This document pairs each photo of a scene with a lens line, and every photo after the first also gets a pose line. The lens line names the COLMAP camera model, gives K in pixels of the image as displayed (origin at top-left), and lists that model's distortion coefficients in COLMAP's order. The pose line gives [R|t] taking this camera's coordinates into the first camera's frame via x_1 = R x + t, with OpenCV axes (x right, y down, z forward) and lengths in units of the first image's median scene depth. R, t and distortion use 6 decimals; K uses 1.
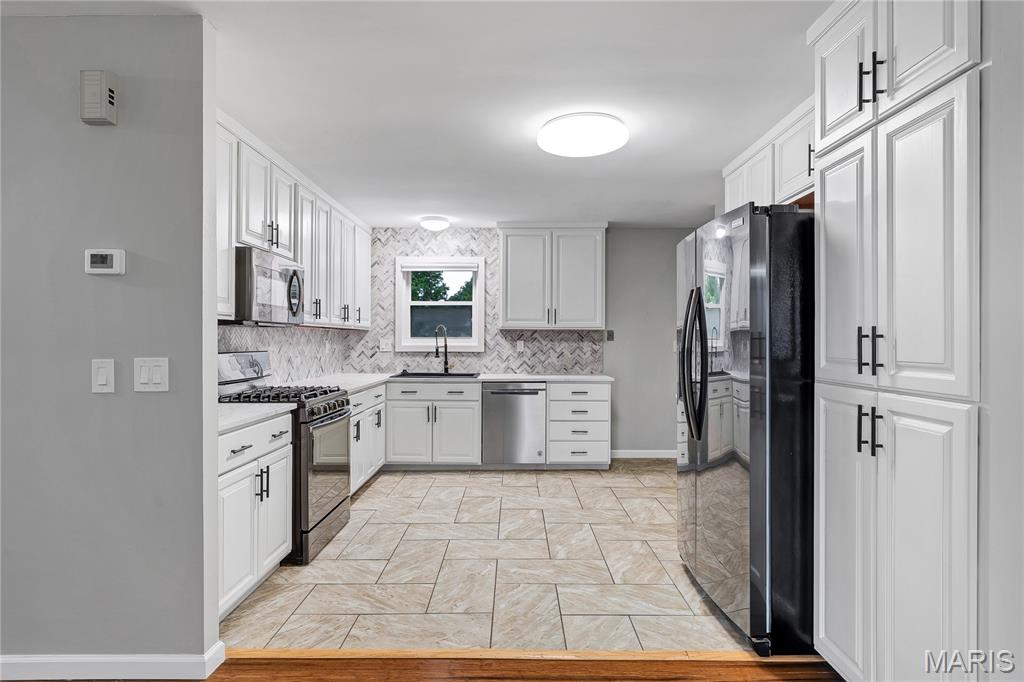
lens RADIAL K [[537.8, 0, 514.0], [0, 537.8, 339.0], [0, 0, 1]] dist [-0.004830, 0.001357]
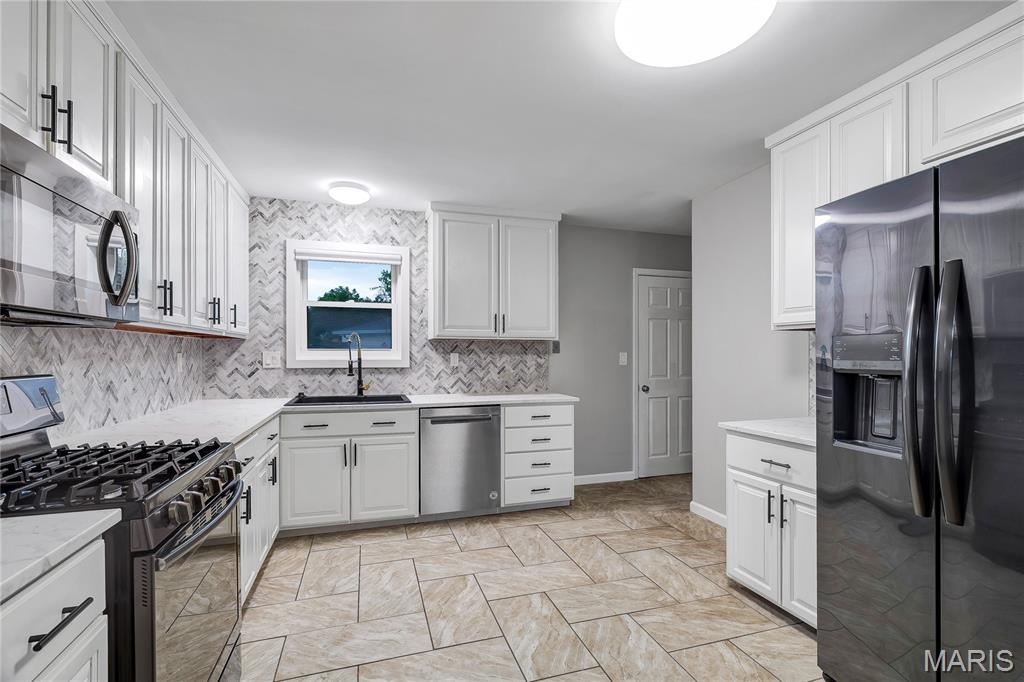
lens RADIAL K [[455.1, 0, 502.2], [0, 455.1, 356.2], [0, 0, 1]] dist [-0.001461, 0.000020]
pose [[0.953877, -0.003154, 0.300183, -0.133871], [0.000322, 0.999955, 0.009485, 0.001165], [-0.300199, -0.008951, 0.953835, 0.337631]]
